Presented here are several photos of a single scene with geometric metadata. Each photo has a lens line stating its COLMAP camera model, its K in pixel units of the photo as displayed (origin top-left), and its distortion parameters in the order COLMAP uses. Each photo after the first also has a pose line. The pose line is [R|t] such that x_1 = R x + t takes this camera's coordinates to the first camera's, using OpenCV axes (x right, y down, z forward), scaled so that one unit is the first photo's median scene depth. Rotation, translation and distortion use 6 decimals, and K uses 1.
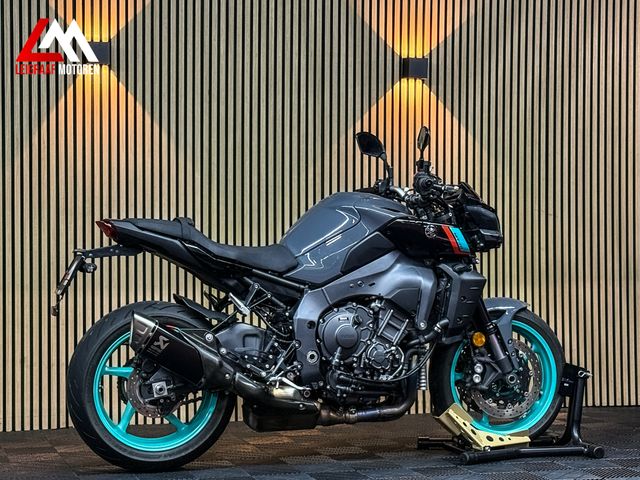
lens RADIAL K [[1389.9, 0, 317.9], [0, 1389.9, 242.0], [0, 0, 1]] dist [0.150835, 0.000000]
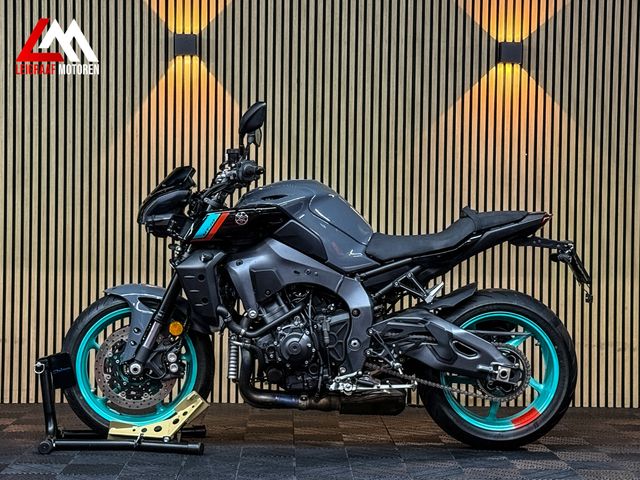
lens RADIAL K [[1389.9, 0, 323.3], [0, 1389.9, 241.3], [0, 0, 1]] dist [0.150835, 0.000000]
pose [[0.964848, 0.017024, -0.262255, 0.263110], [-0.014819, 0.999836, 0.010383, -0.001338], [0.262389, -0.006132, 0.964943, 0.028941]]
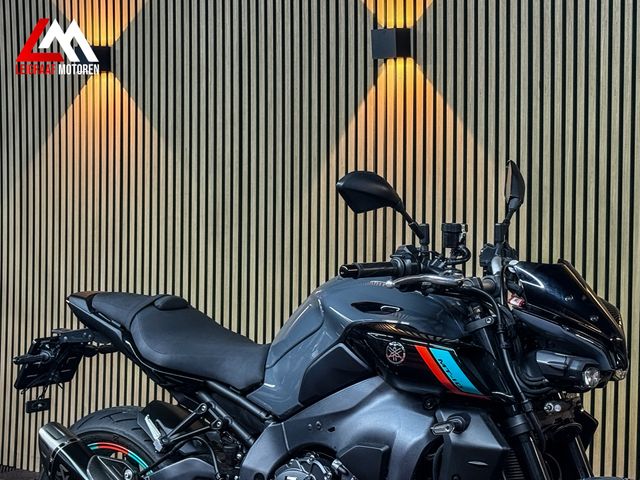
lens RADIAL K [[1389.9, 0, 316.4], [0, 1389.9, 226.6], [0, 0, 1]] dist [0.150835, 0.000000]
pose [[0.615093, 0.038514, -0.787514, 0.502656], [-0.010704, 0.999122, 0.040503, -0.081058], [0.788382, -0.016483, 0.614965, 0.616318]]
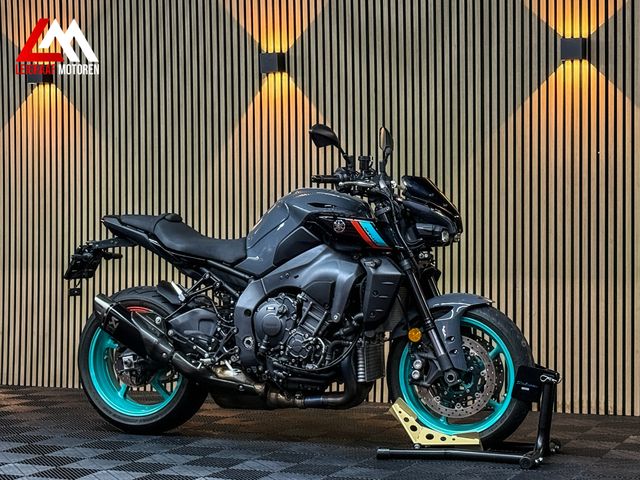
lens RADIAL K [[1389.9, 0, 317.0], [0, 1389.9, 237.2], [0, 0, 1]] dist [0.150835, 0.000000]
pose [[0.764831, 0.007713, -0.644185, 0.715956], [0.001514, 0.999904, 0.013769, -0.013418], [0.644230, -0.011506, 0.764746, 0.207745]]
